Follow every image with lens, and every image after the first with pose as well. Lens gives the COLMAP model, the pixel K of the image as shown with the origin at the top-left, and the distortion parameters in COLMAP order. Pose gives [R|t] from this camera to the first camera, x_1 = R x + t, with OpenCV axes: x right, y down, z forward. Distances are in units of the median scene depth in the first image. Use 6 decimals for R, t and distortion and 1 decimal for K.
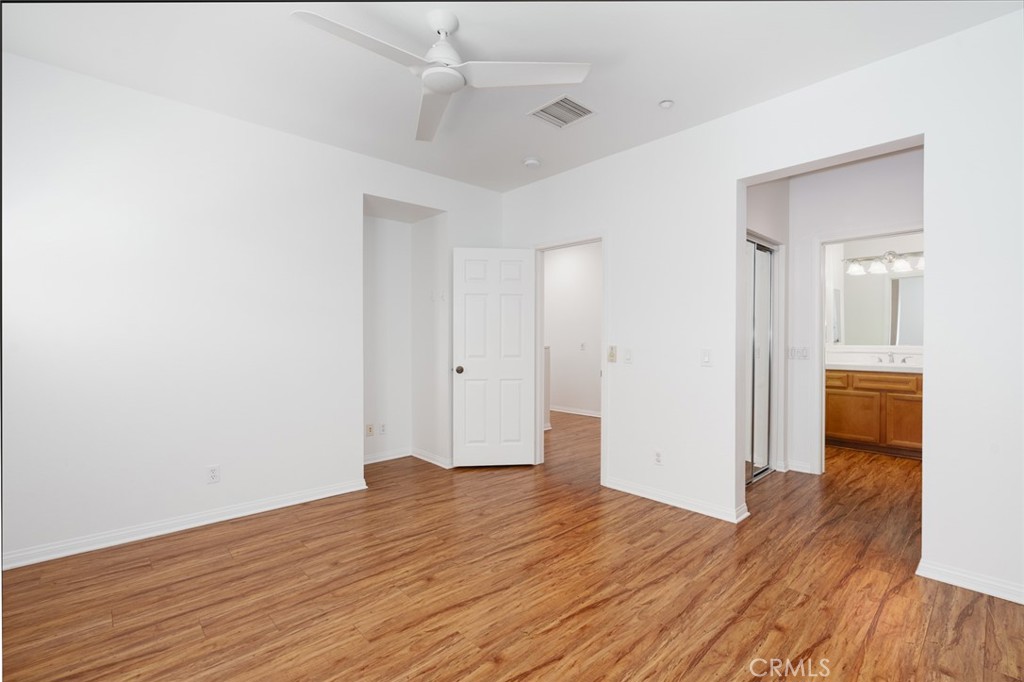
lens RADIAL K [[462.1, 0, 514.1], [0, 462.1, 346.9], [0, 0, 1]] dist [-0.012737, 0.003917]
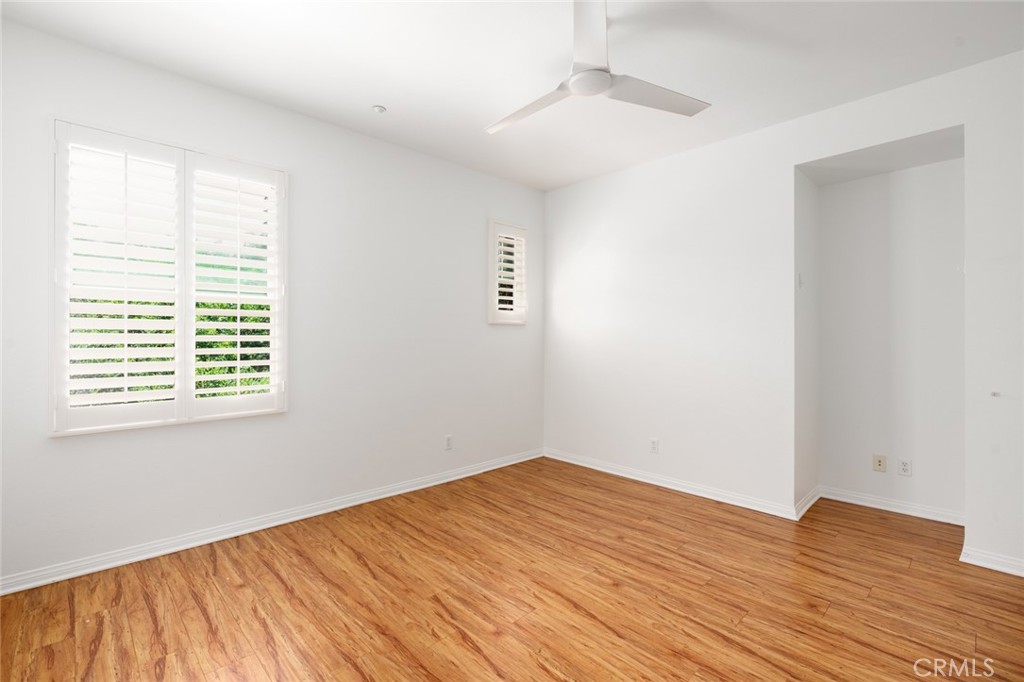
lens RADIAL K [[462.1, 0, 509.5], [0, 462.1, 332.0], [0, 0, 1]] dist [-0.012737, 0.003917]
pose [[0.013061, -0.011409, -0.999850, 0.839364], [-0.022392, 0.999681, -0.011699, -0.016939], [0.999664, 0.022541, 0.012802, 0.787074]]
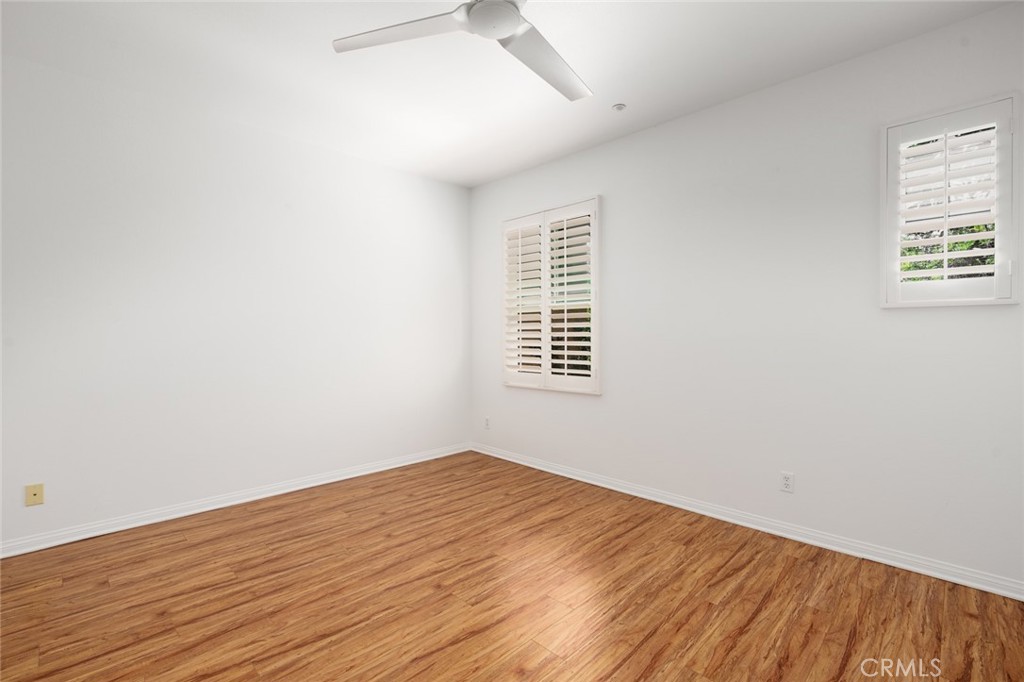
lens RADIAL K [[462.1, 0, 512.8], [0, 462.1, 334.4], [0, 0, 1]] dist [-0.012737, 0.003917]
pose [[-0.999091, -0.000728, -0.042613, -0.147814], [-0.001678, 0.999750, 0.022279, -0.035754], [0.042586, 0.022331, -0.998843, 1.788401]]
